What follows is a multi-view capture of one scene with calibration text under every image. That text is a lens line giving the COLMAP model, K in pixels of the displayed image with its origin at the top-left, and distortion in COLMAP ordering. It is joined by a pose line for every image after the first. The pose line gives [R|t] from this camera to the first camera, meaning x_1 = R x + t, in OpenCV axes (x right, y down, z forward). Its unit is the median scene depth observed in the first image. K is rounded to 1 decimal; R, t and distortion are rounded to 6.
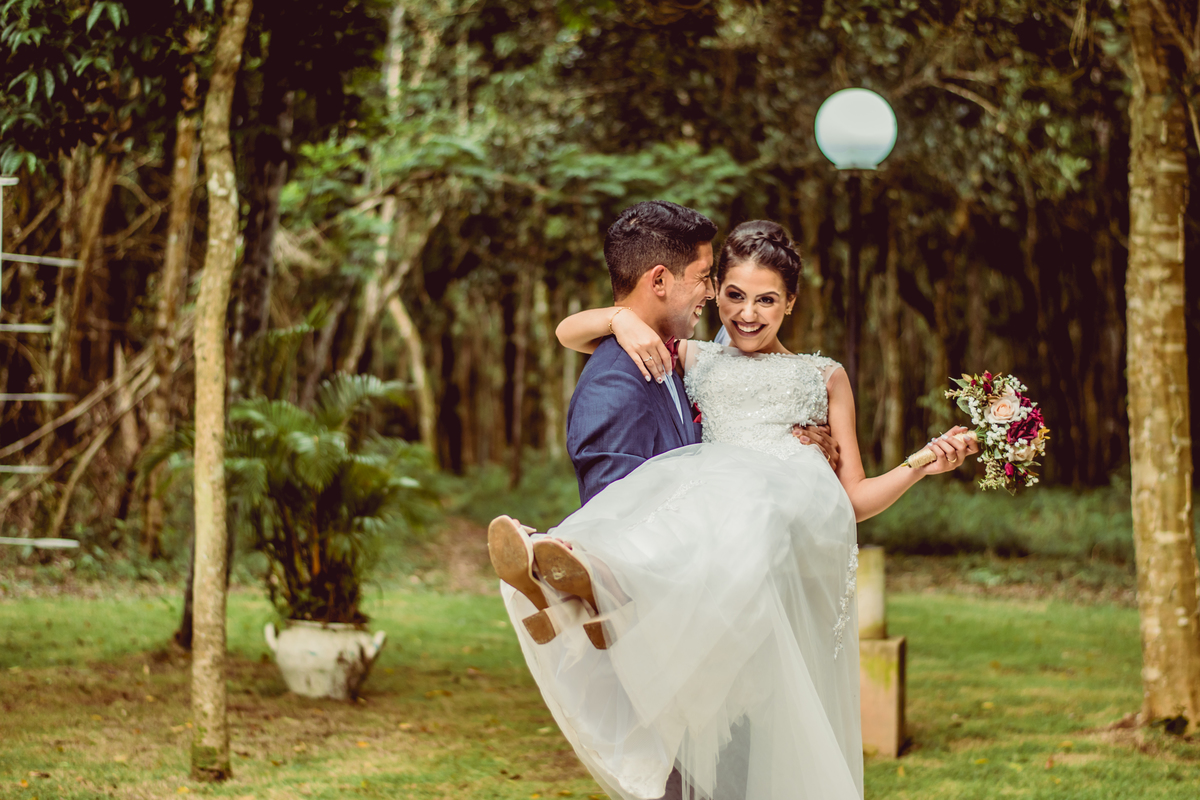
lens RADIAL K [[2655.5, 0, 600.0], [0, 2655.5, 400.0], [0, 0, 1]] dist [-0.098771, 0.042542]
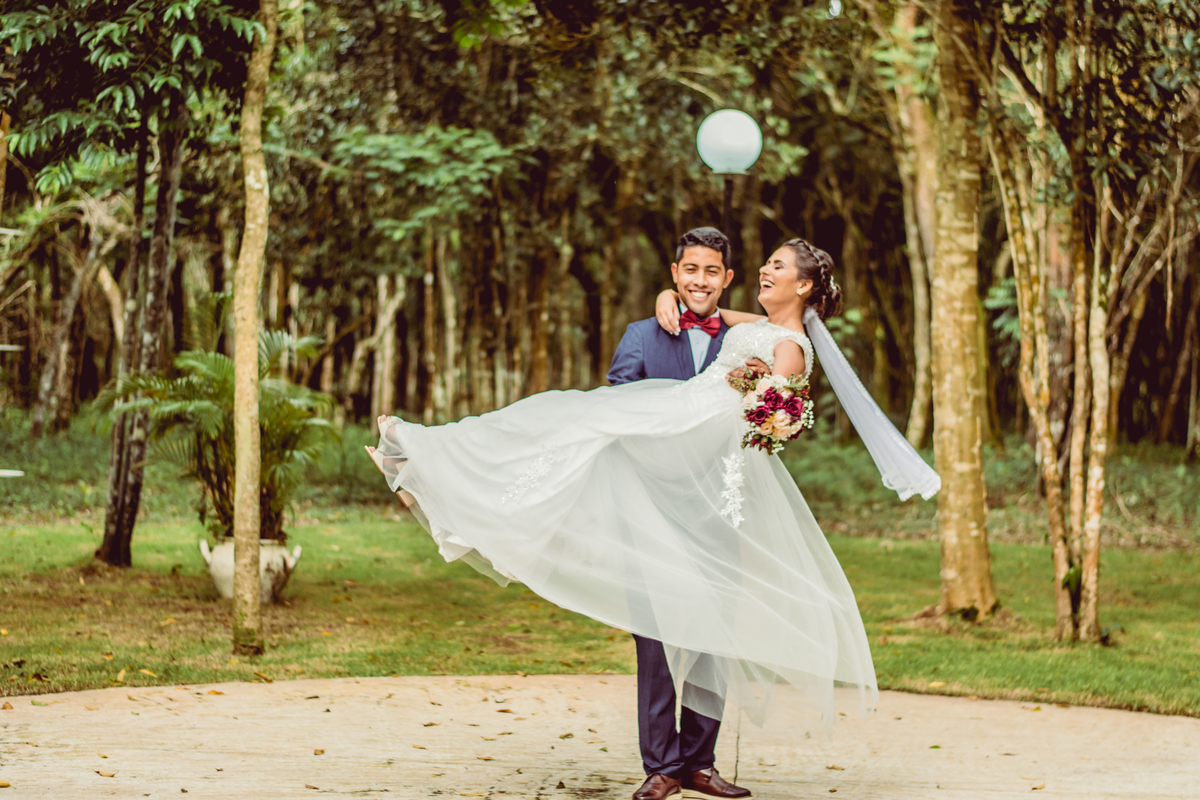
lens RADIAL K [[2655.5, 0, 600.0], [0, 2655.5, 400.0], [0, 0, 1]] dist [-0.098771, 0.042542]
pose [[0.987598, 0.006939, 0.156850, -0.134267], [-0.009664, 0.999815, 0.016617, 0.000177], [-0.156706, -0.017927, 0.987483, -0.197271]]
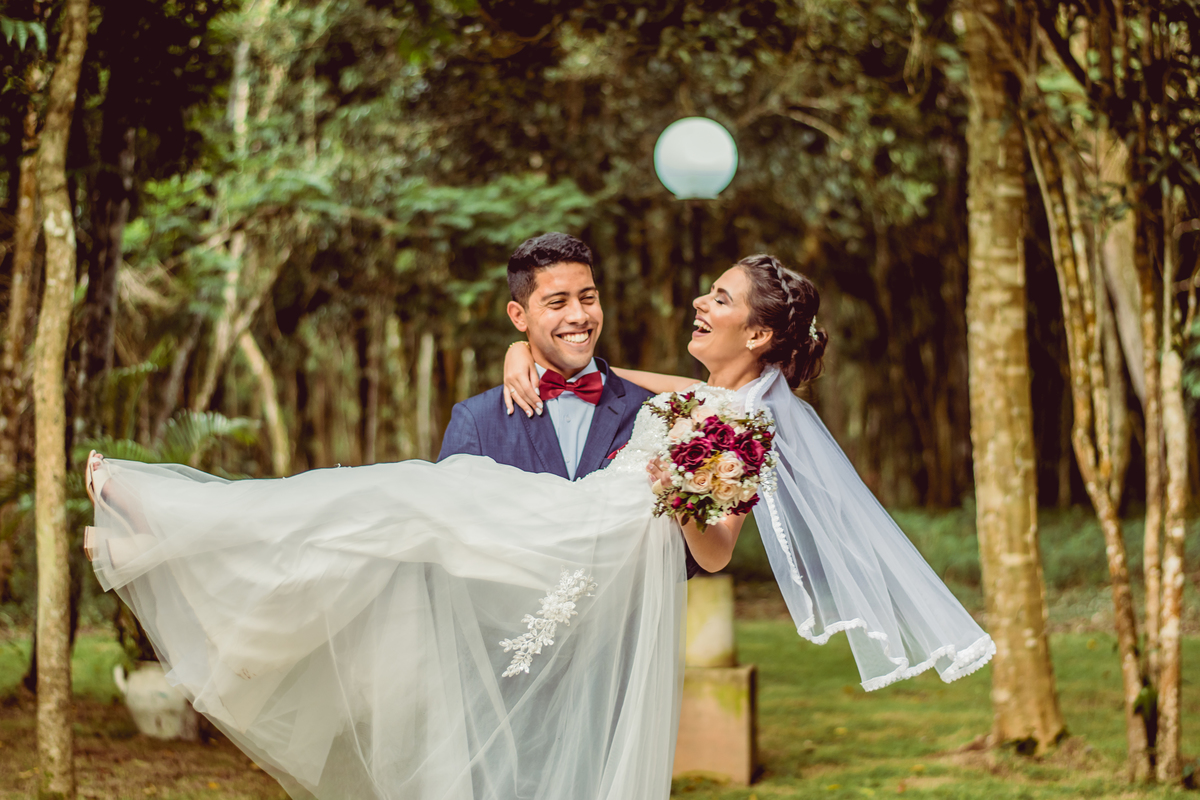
lens RADIAL K [[2655.5, 0, 600.0], [0, 2655.5, 400.0], [0, 0, 1]] dist [-0.098771, 0.042542]
pose [[0.998381, -0.018853, 0.053663, 0.003921], [0.019481, 0.999747, -0.011215, -0.000351], [-0.053438, 0.012242, 0.998496, 0.001376]]
